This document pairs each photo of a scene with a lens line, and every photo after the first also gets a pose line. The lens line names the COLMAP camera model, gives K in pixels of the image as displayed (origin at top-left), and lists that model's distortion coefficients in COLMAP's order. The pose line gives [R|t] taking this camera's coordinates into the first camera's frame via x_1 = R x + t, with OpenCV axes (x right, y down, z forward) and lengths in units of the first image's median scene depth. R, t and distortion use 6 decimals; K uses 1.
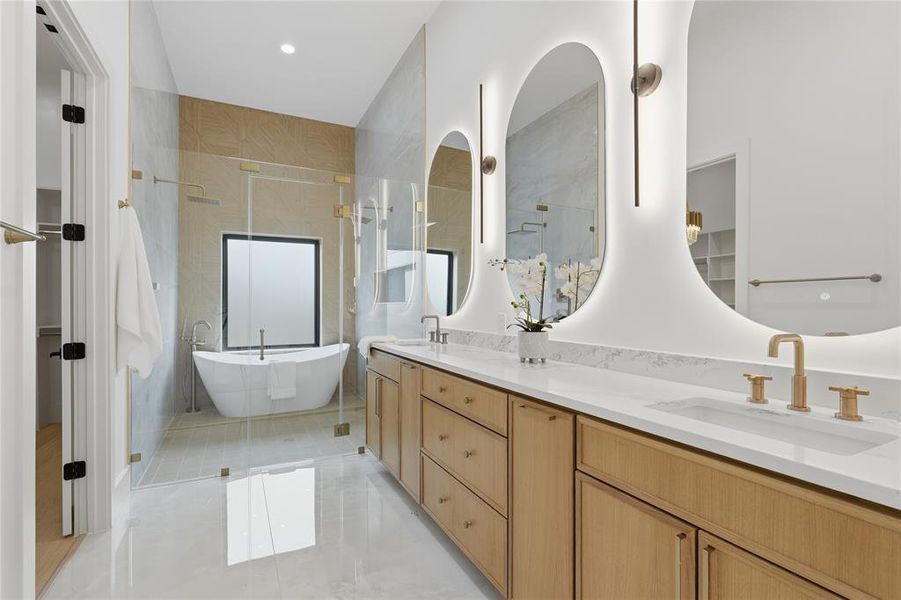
lens RADIAL K [[417.0, 0, 449.4], [0, 417.0, 299.2], [0, 0, 1]] dist [-0.001272, -0.002817]
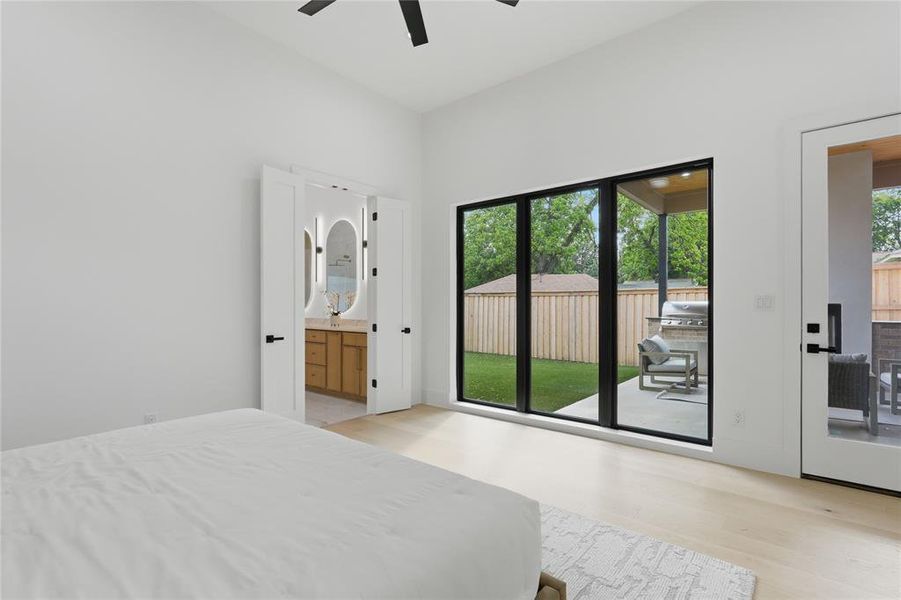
lens RADIAL K [[417.0, 0, 448.2], [0, 417.0, 302.0], [0, 0, 1]] dist [-0.001272, -0.002817]
pose [[0.914645, 0.007524, 0.404188, -0.270240], [-0.007835, 0.999969, -0.000884, -0.023495], [-0.404182, -0.002358, 0.914675, -2.083365]]
